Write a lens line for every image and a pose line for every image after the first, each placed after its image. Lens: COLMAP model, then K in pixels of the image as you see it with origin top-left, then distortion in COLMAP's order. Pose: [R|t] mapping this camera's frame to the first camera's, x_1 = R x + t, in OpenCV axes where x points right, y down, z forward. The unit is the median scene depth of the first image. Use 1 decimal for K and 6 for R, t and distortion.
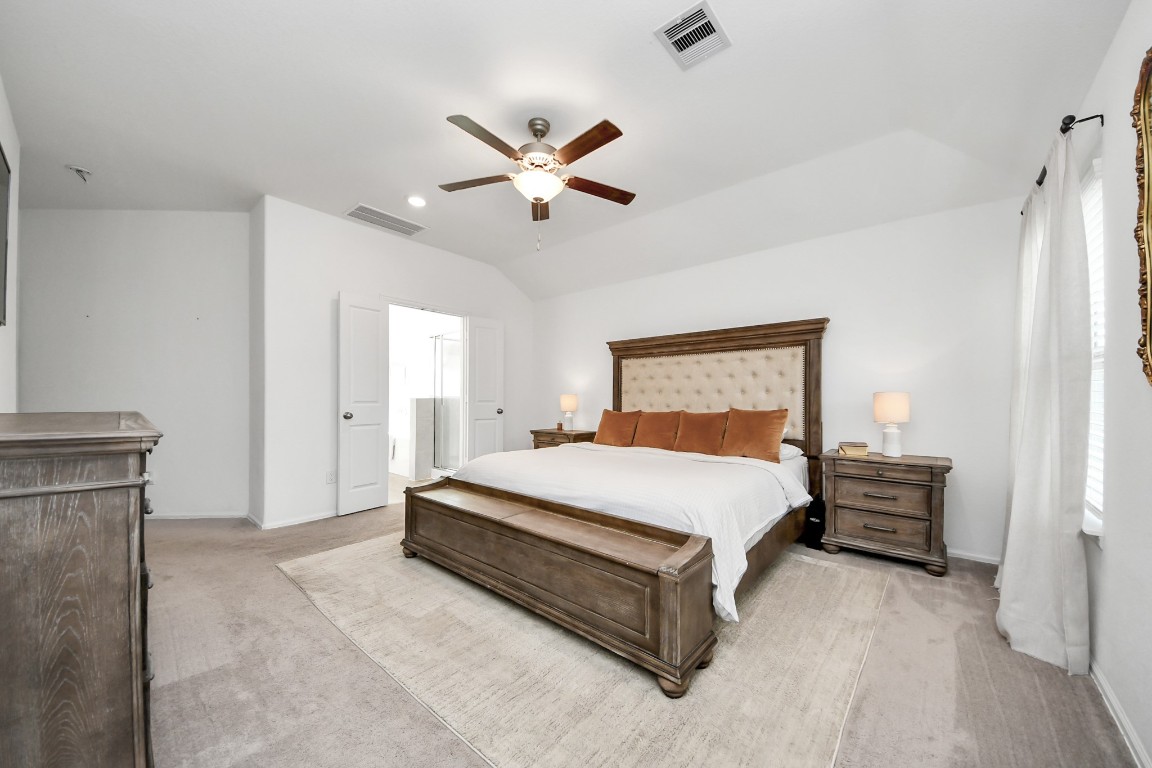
lens RADIAL K [[399.5, 0, 581.1], [0, 399.5, 391.1], [0, 0, 1]] dist [0.016636, -0.000036]
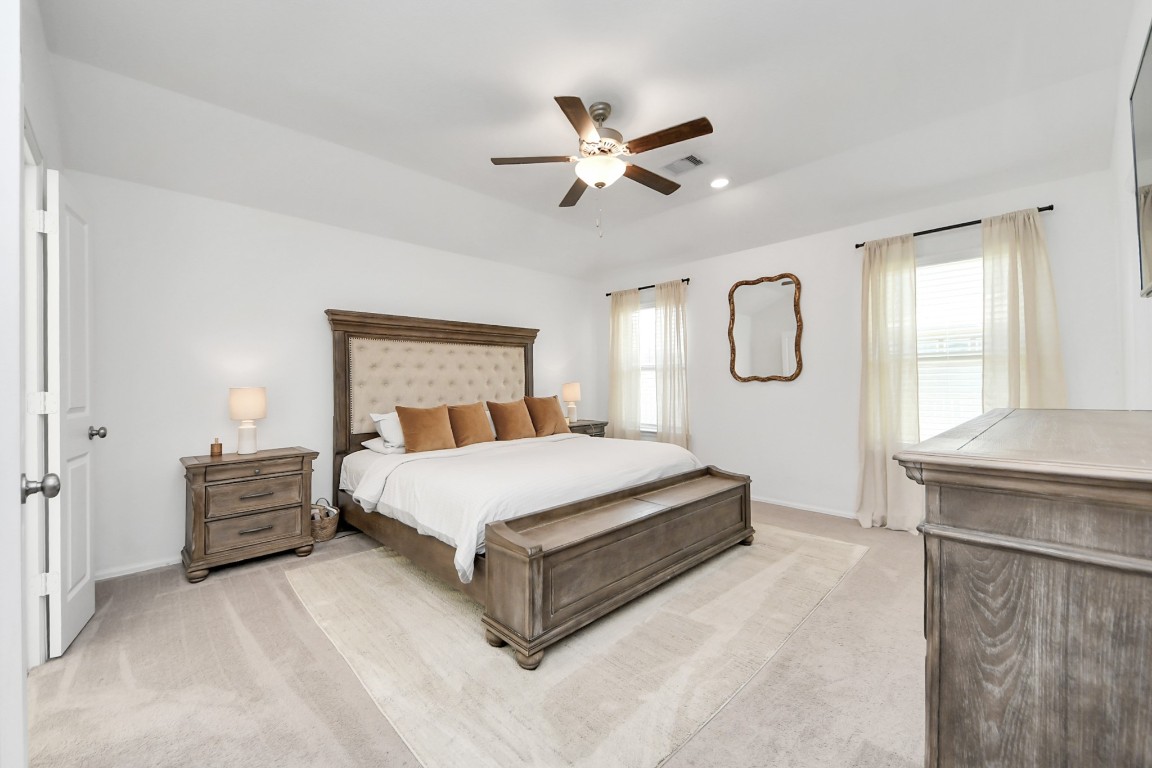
lens RADIAL K [[436.9, 0, 574.9], [0, 436.9, 380.4], [0, 0, 1]] dist [-0.015714, -0.002986]
pose [[0.125460, 0.006405, 0.992078, -0.742906], [0.003557, 0.999970, -0.006906, 0.003203], [-0.992092, 0.004395, 0.125434, 0.610291]]
